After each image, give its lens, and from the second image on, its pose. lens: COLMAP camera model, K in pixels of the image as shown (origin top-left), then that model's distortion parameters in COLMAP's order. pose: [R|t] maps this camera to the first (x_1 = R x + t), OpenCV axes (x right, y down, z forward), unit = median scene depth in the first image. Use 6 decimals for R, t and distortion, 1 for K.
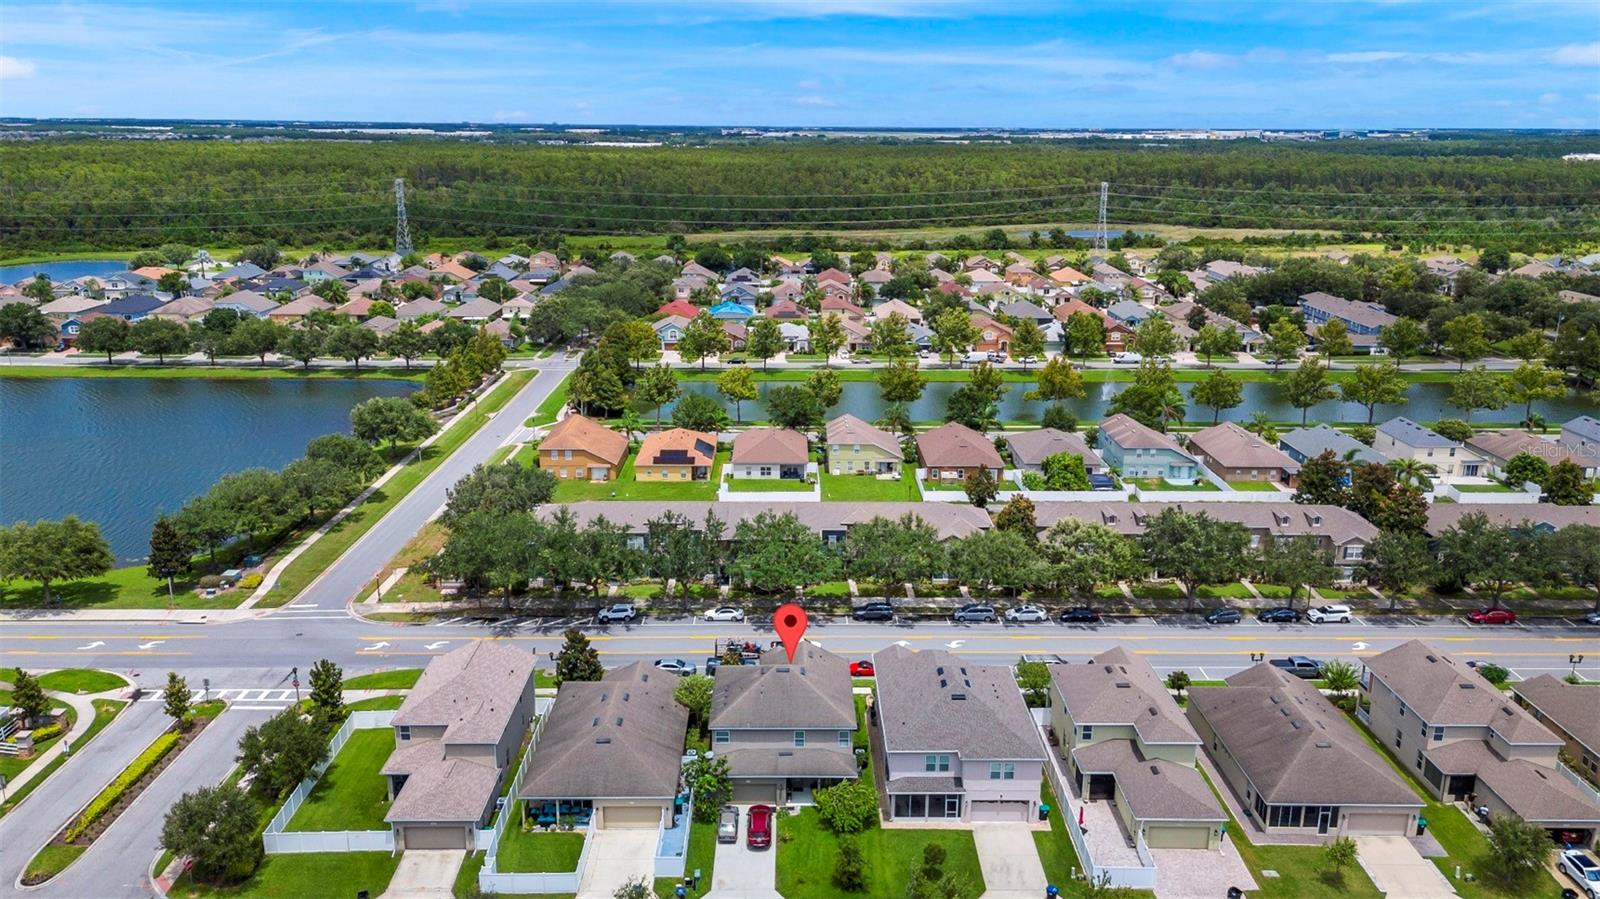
lens RADIAL K [[1163.2, 0, 800.5], [0, 1163.2, 498.2], [0, 0, 1]] dist [0.097197, -0.100223]
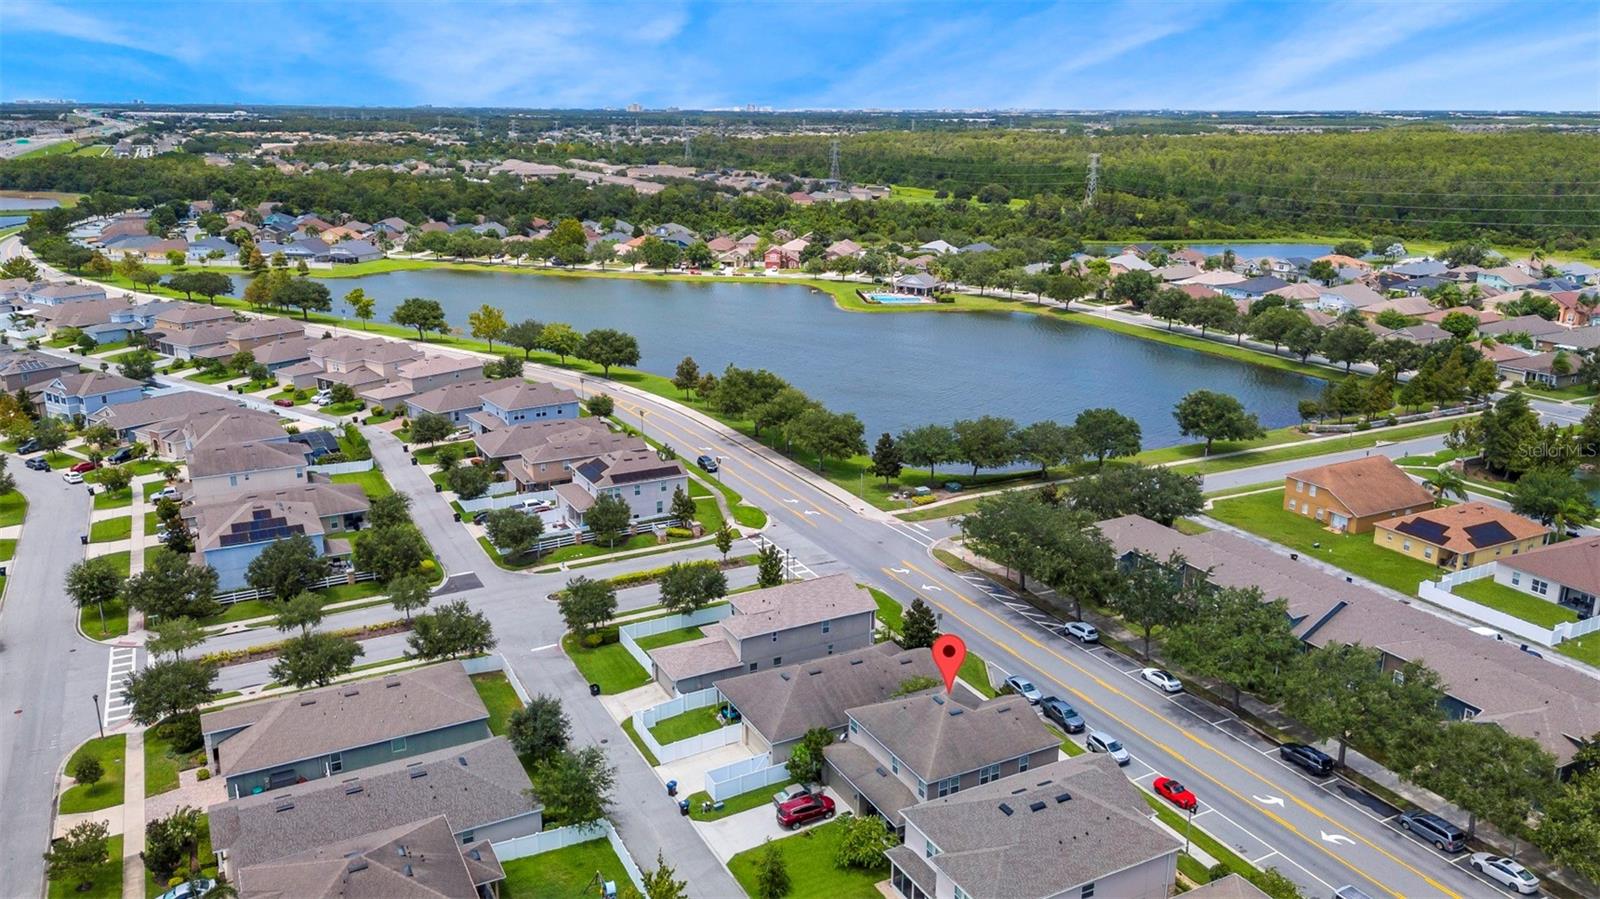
lens RADIAL K [[1163.2, 0, 800.5], [0, 1163.2, 498.2], [0, 0, 1]] dist [0.097197, -0.100223]
pose [[0.461234, 0.280756, -0.841688, 0.512472], [-0.275702, 0.947010, 0.164806, -0.098472], [0.843357, 0.156041, 0.514198, 0.298665]]
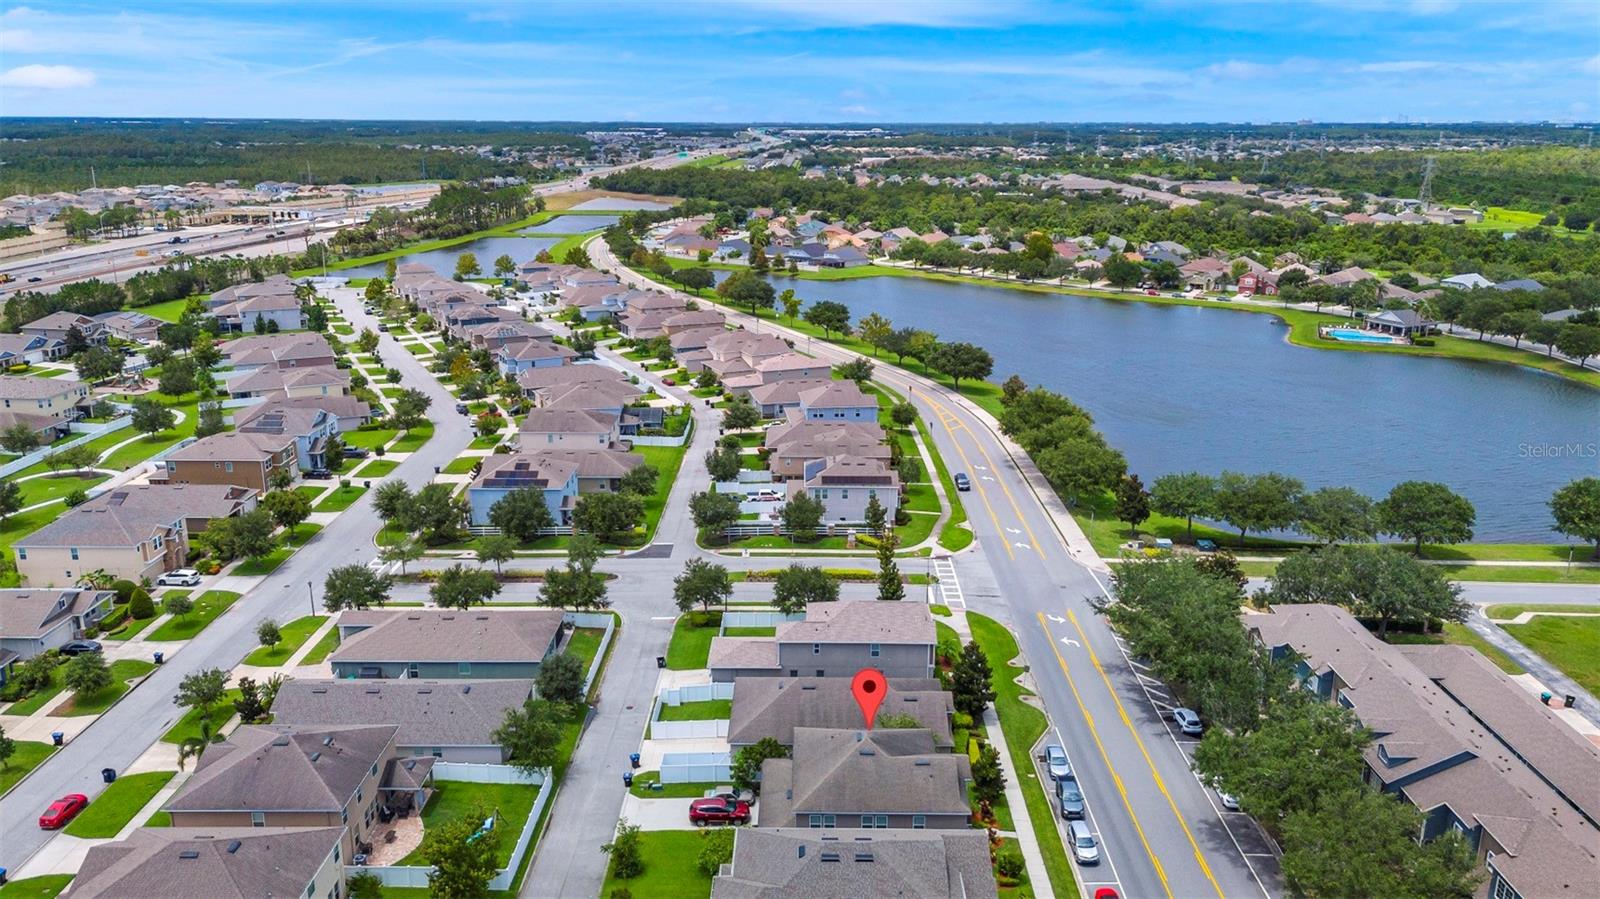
lens RADIAL K [[1163.2, 0, 800.5], [0, 1163.2, 498.2], [0, 0, 1]] dist [0.097197, -0.100223]
pose [[-0.011848, 0.306099, -0.951926, 0.597111], [-0.312021, 0.903326, 0.294354, -0.204887], [0.950001, 0.300508, 0.084807, 0.619034]]
